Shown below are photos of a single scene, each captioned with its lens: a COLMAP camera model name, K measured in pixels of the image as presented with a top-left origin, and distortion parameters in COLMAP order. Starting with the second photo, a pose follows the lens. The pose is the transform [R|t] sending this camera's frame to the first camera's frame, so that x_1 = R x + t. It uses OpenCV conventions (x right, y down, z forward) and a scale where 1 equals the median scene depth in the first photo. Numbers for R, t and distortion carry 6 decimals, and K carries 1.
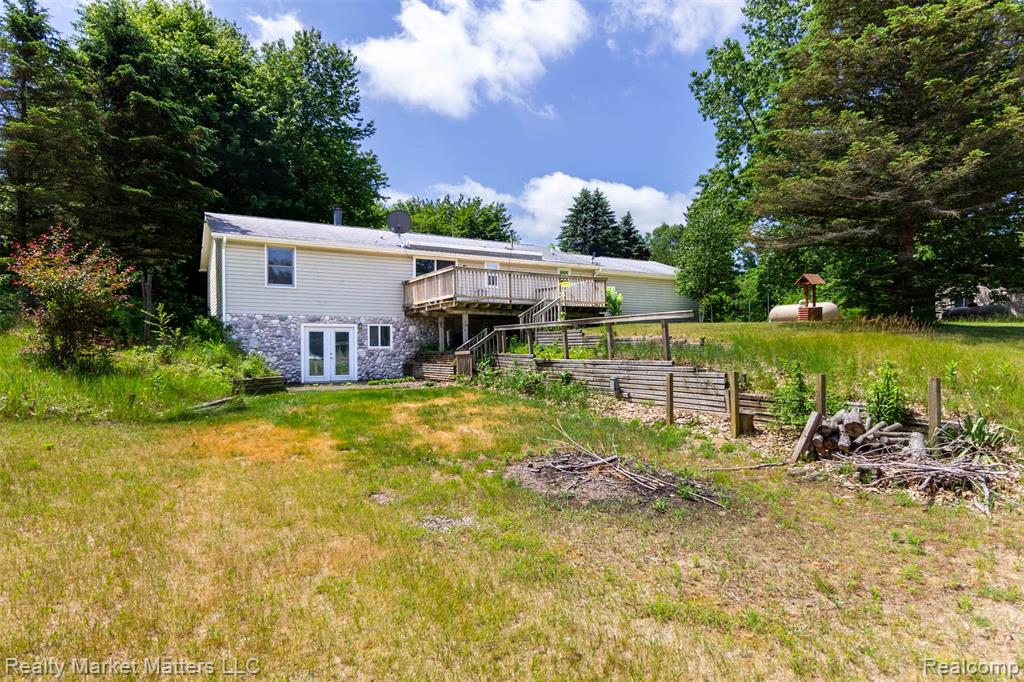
lens RADIAL K [[572.9, 0, 512.0], [0, 572.9, 341.0], [0, 0, 1]] dist [-0.000579, -0.000057]
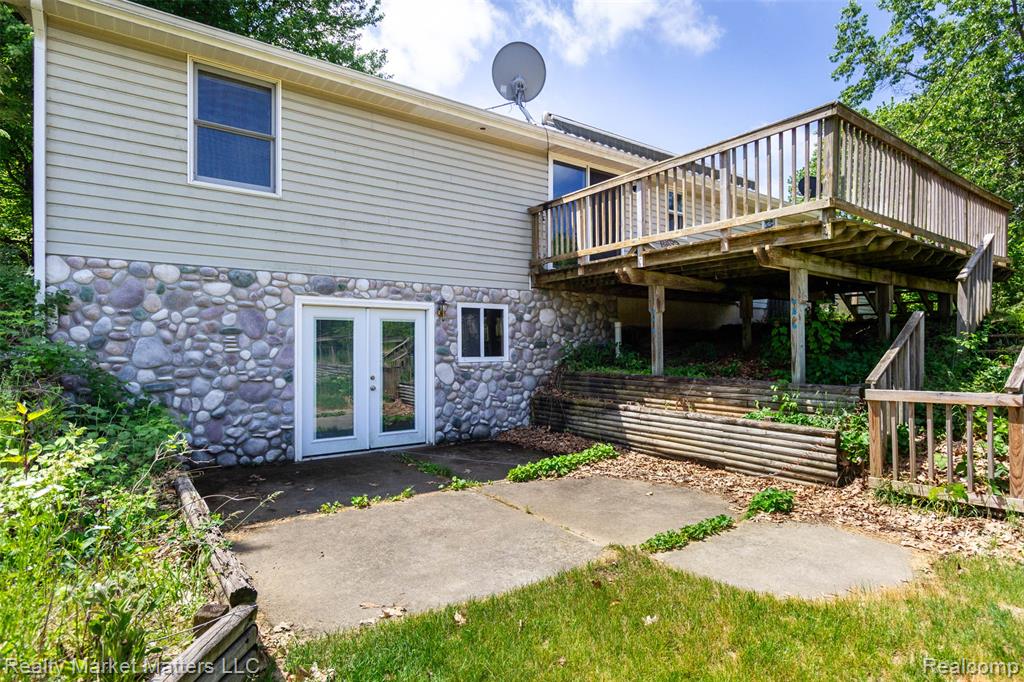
lens RADIAL K [[533.8, 0, 512.0], [0, 533.8, 341.0], [0, 0, 1]] dist [-0.000201, -0.000083]
pose [[0.994029, 0.006558, 0.108915, -0.260551], [-0.007500, 0.999938, 0.008247, -0.005986], [-0.108854, -0.009015, 0.994017, 0.631869]]
